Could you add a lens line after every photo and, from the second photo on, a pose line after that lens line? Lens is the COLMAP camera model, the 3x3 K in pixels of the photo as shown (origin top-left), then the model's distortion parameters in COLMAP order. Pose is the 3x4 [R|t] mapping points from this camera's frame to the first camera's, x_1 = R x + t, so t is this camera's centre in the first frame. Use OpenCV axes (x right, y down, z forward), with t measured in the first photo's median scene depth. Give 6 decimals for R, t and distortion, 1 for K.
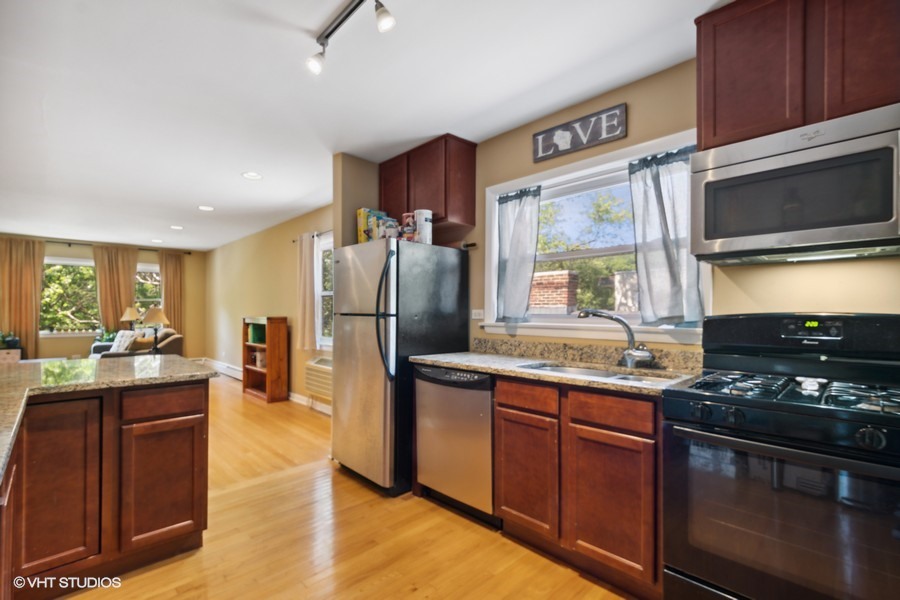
lens RADIAL K [[396.6, 0, 442.3], [0, 396.6, 308.5], [0, 0, 1]] dist [-0.004150, -0.000017]
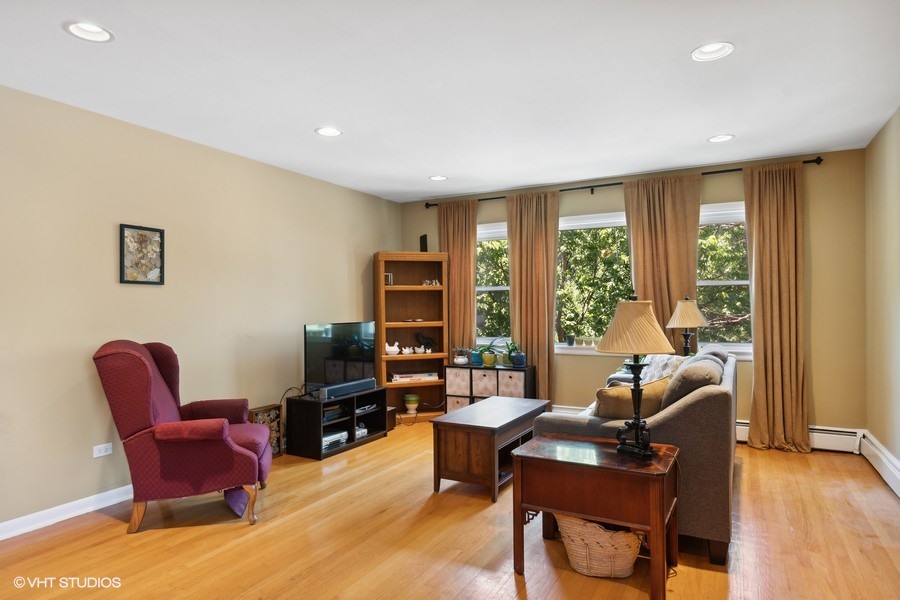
lens RADIAL K [[550.0, 0, 440.9], [0, 550.0, 303.8], [0, 0, 1]] dist [-0.002328, -0.001036]
pose [[0.305392, -0.010651, -0.952167, -0.278129], [0.015039, 0.999867, -0.006361, 0.001052], [0.952108, -0.012377, 0.305512, 0.573773]]
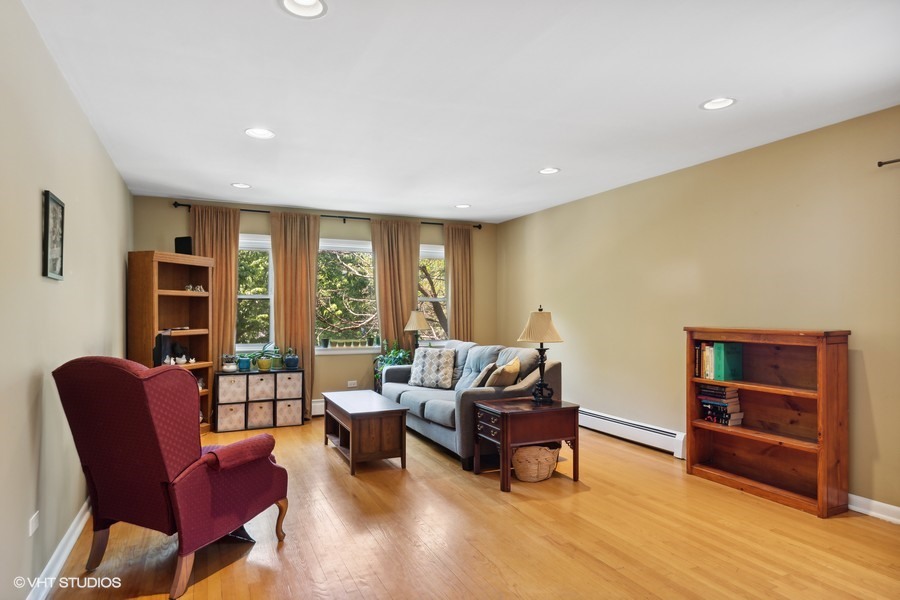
lens RADIAL K [[516.0, 0, 440.9], [0, 516.0, 306.5], [0, 0, 1]] dist [0.005070, 0.000381]
pose [[0.943380, -0.007853, -0.331620, -0.504150], [0.004771, 0.999938, -0.010107, -0.001346], [0.331679, 0.007953, 0.943359, 0.218969]]
